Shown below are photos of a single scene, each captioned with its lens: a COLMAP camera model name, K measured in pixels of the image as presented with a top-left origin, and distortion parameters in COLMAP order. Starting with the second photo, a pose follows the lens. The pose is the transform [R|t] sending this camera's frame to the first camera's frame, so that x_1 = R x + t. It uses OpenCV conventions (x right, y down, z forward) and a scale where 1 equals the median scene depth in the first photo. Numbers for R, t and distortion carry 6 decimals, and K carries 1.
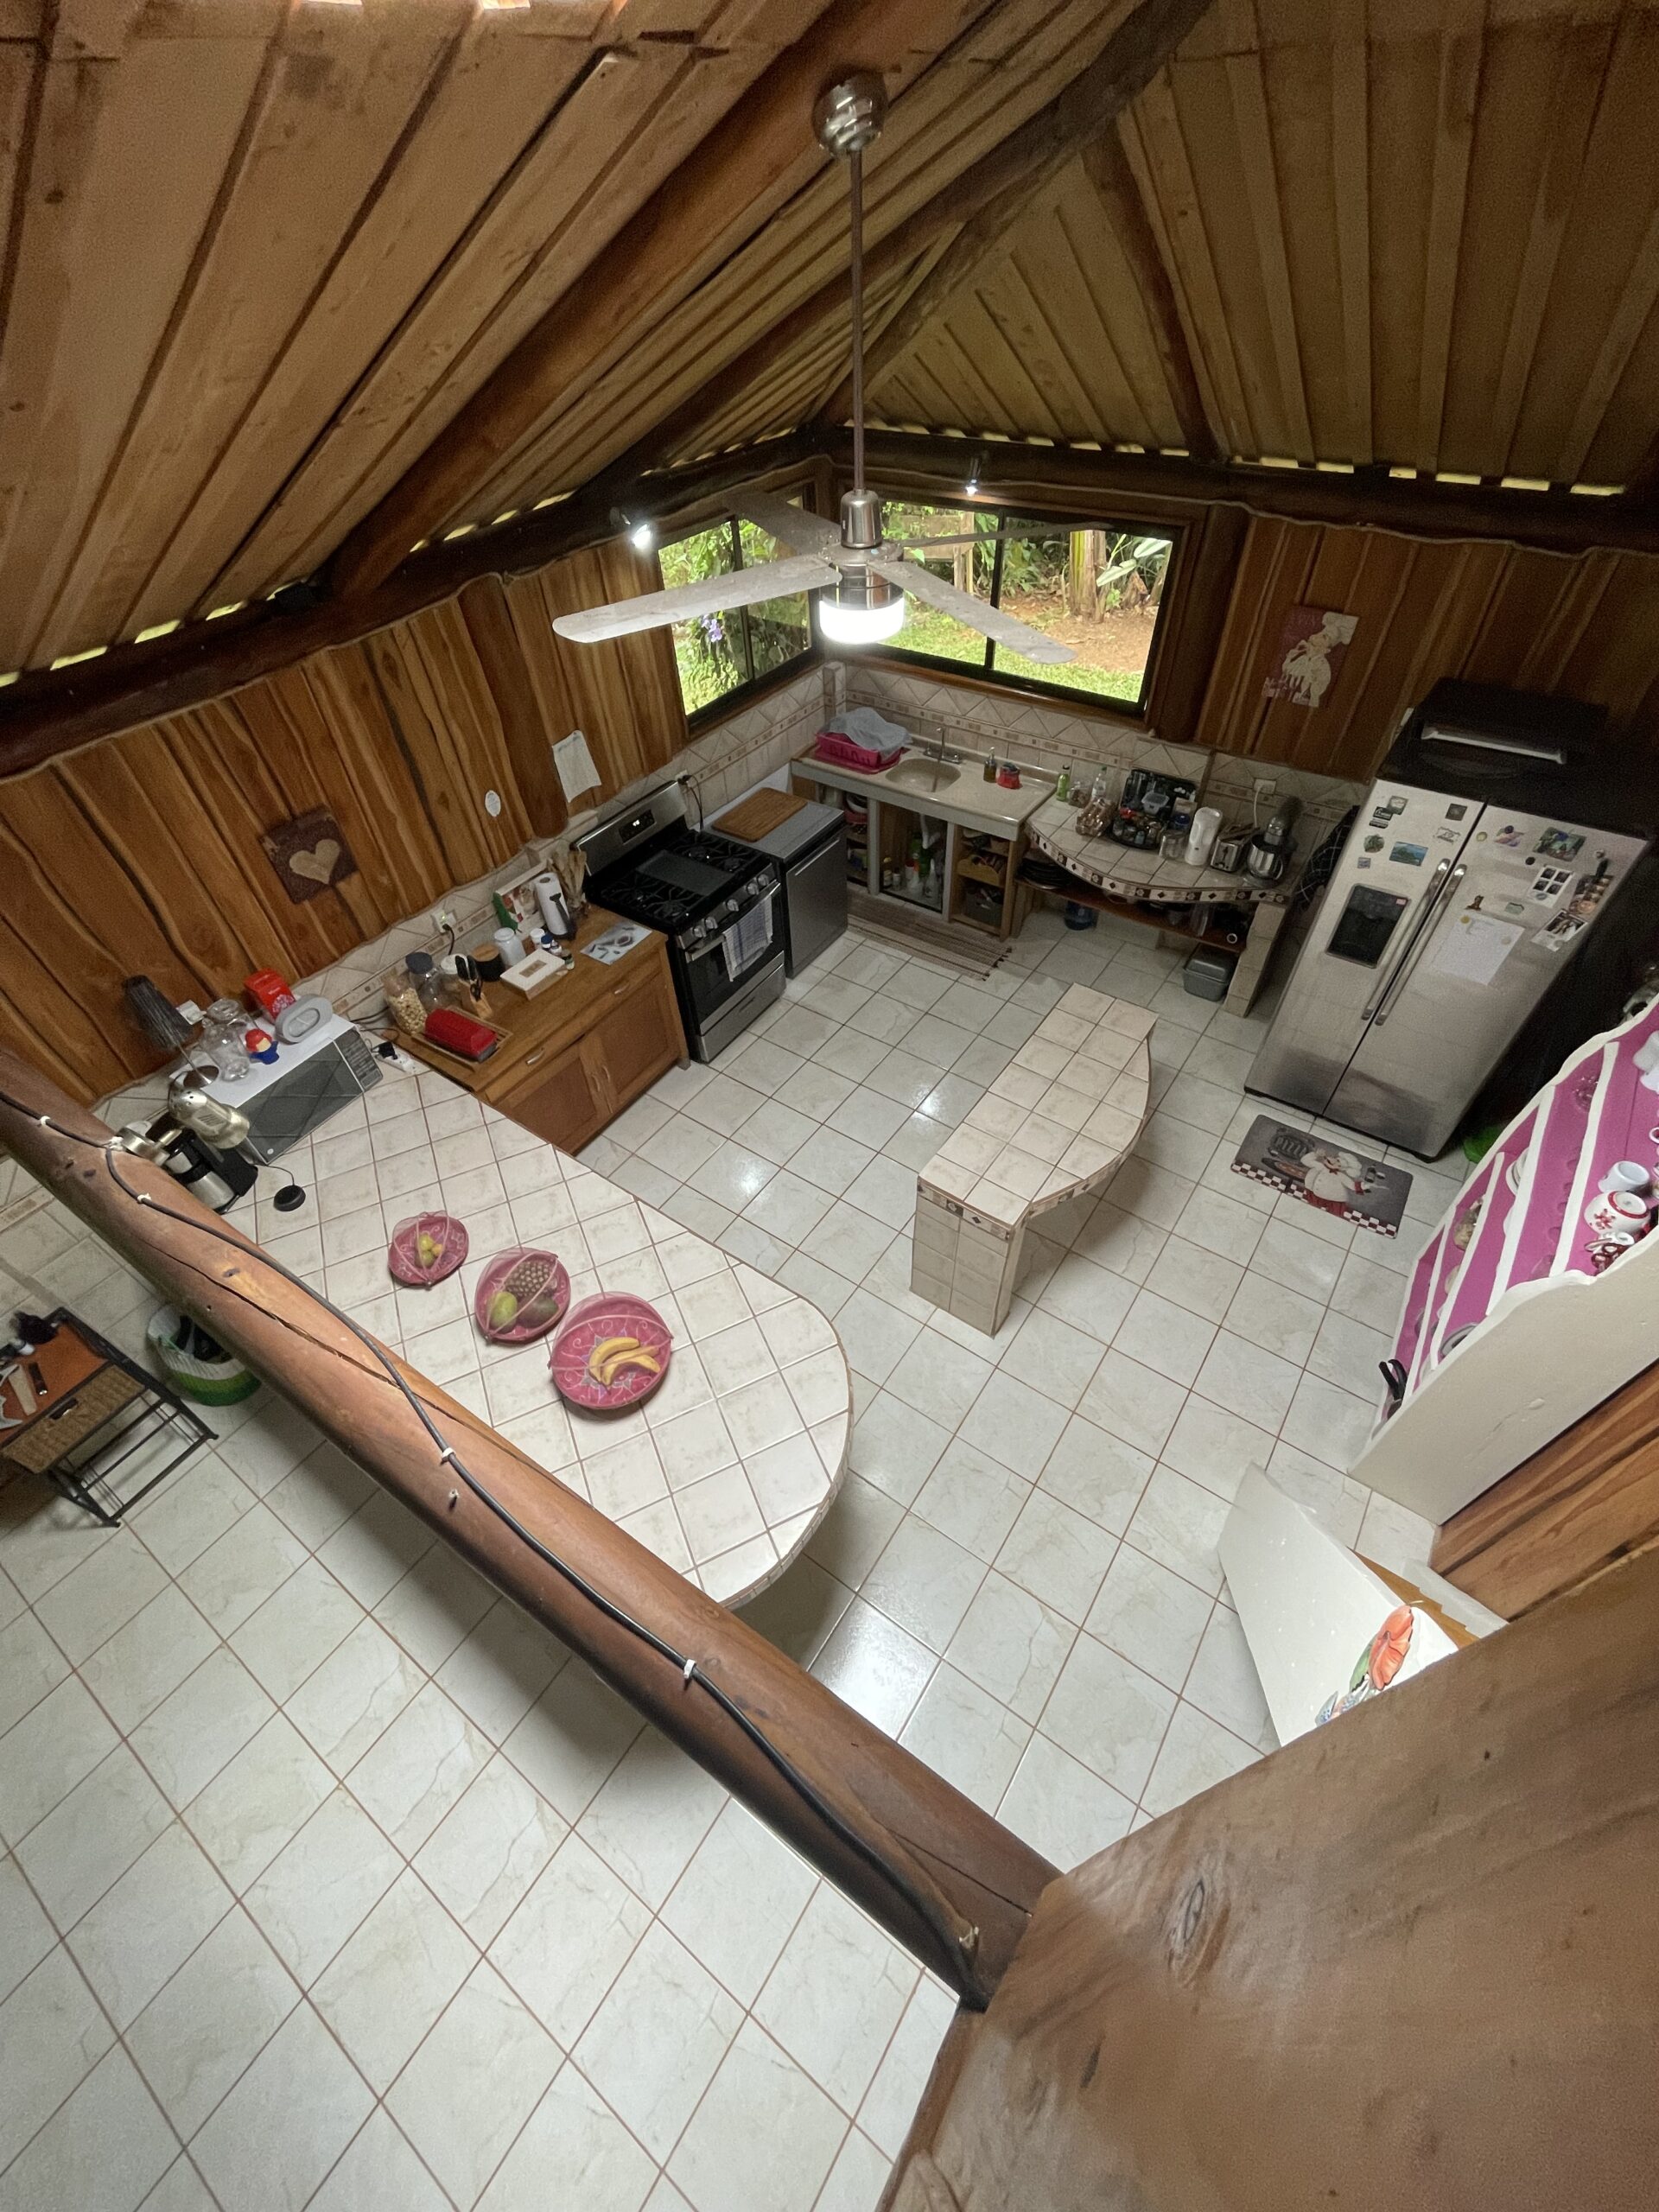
lens RADIAL K [[899.7, 0, 832.8], [0, 899.7, 1108.1], [0, 0, 1]] dist [-0.002136, 0.000632]
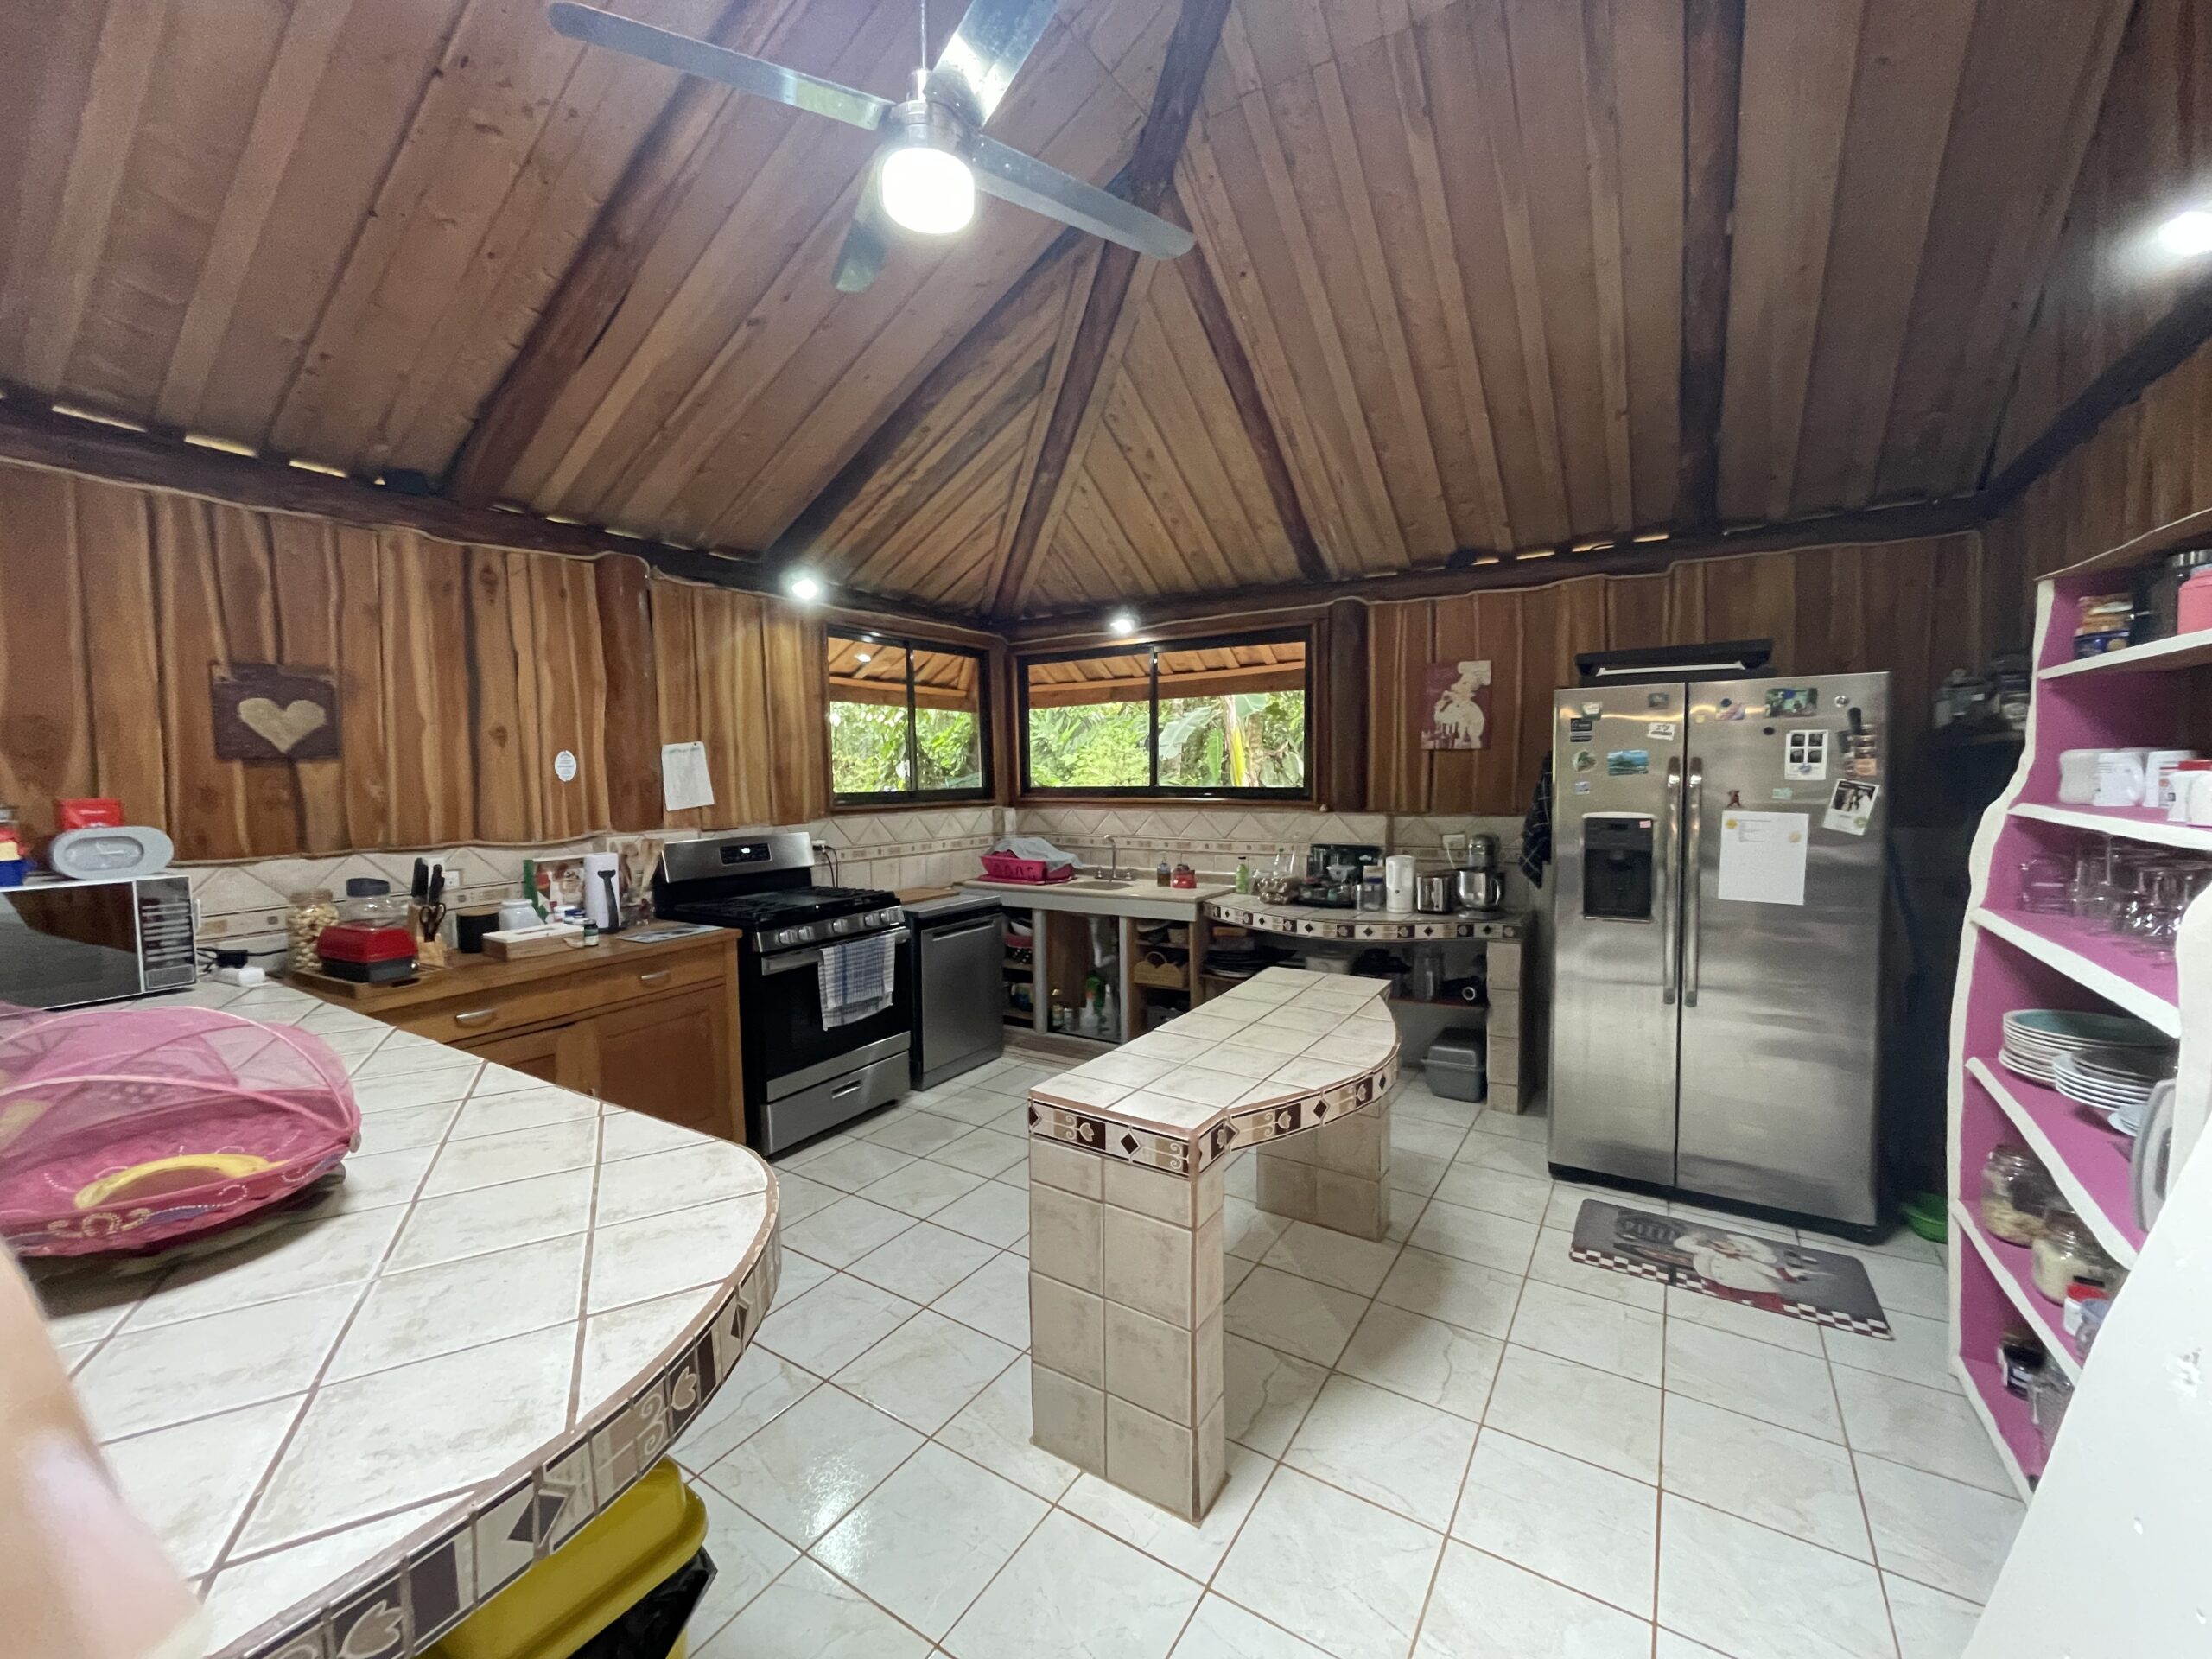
lens RADIAL K [[899.7, 0, 1106.2], [0, 899.7, 823.3], [0, 0, 1]] dist [-0.002136, 0.000632]
pose [[0.998742, 0.021264, 0.045415, 0.089956], [0.015935, 0.724123, -0.689486, 0.275682], [-0.047548, 0.689342, 0.722874, 0.366555]]
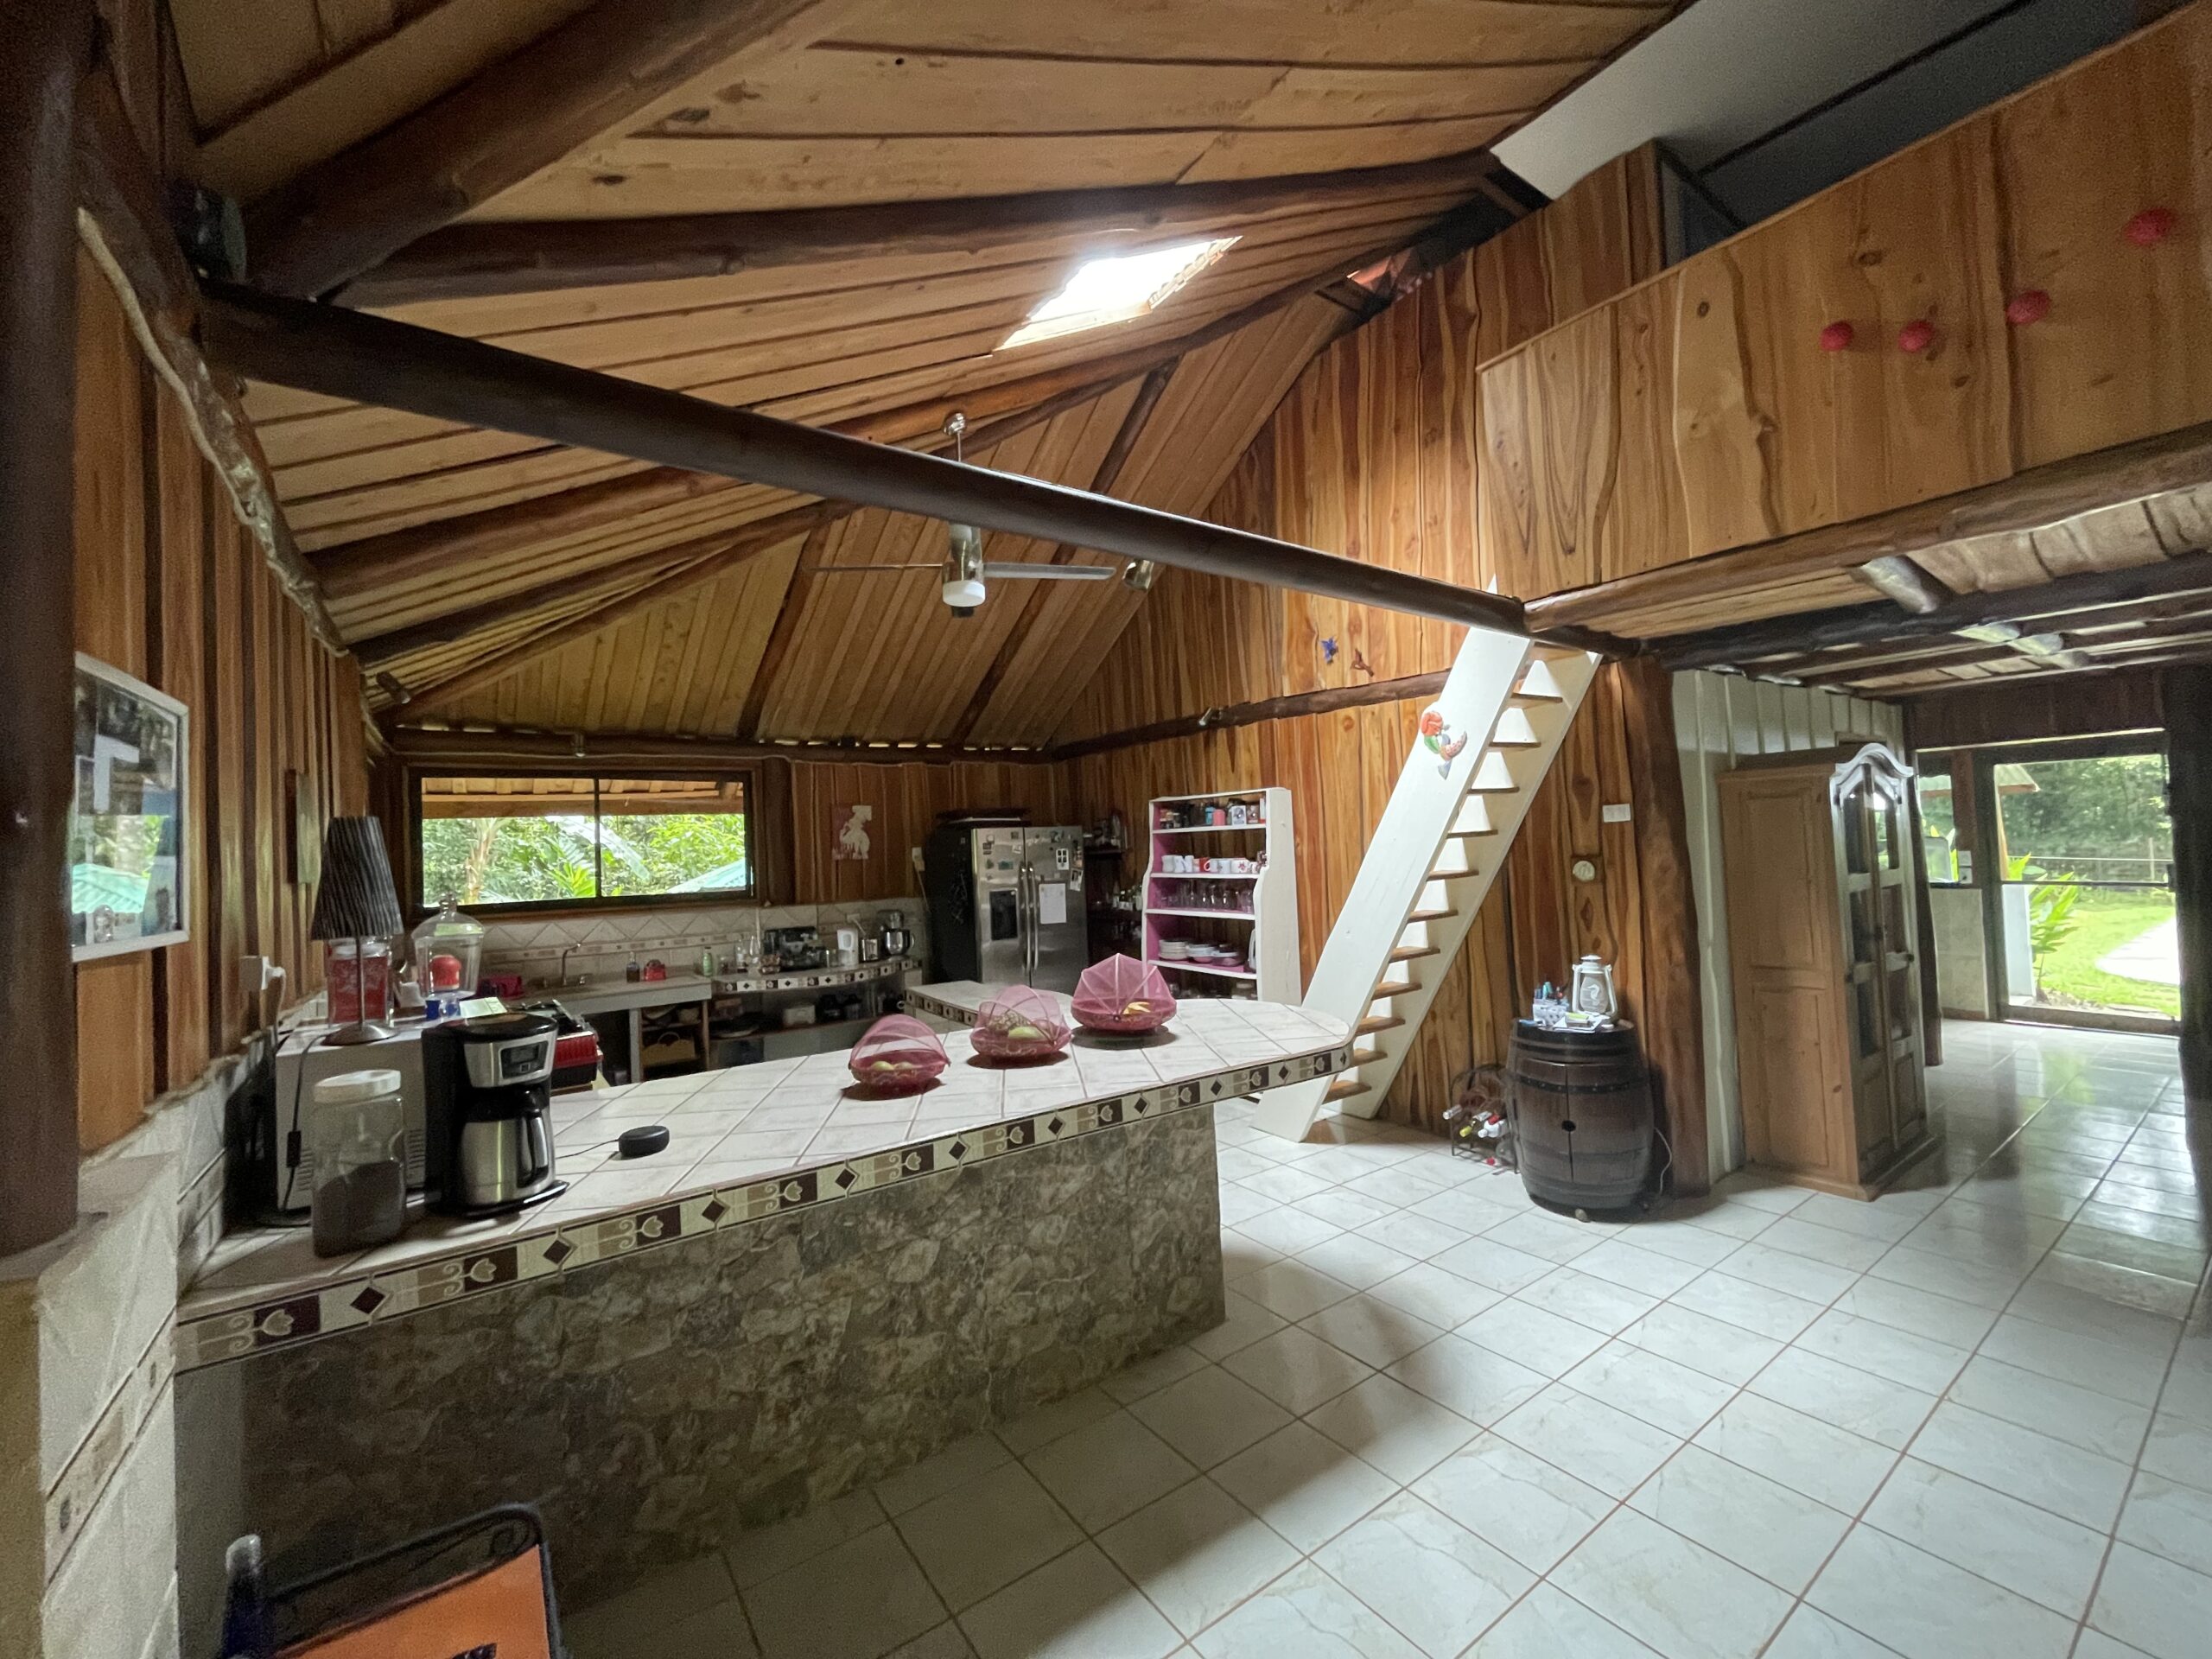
lens RADIAL K [[899.7, 0, 1105.5], [0, 899.7, 824.3], [0, 0, 1]] dist [-0.002136, 0.000632]
pose [[0.338189, 0.049546, 0.939773, -0.801672], [0.706547, 0.646263, -0.288332, 0.264346], [-0.621627, 0.761504, 0.183553, 0.398210]]
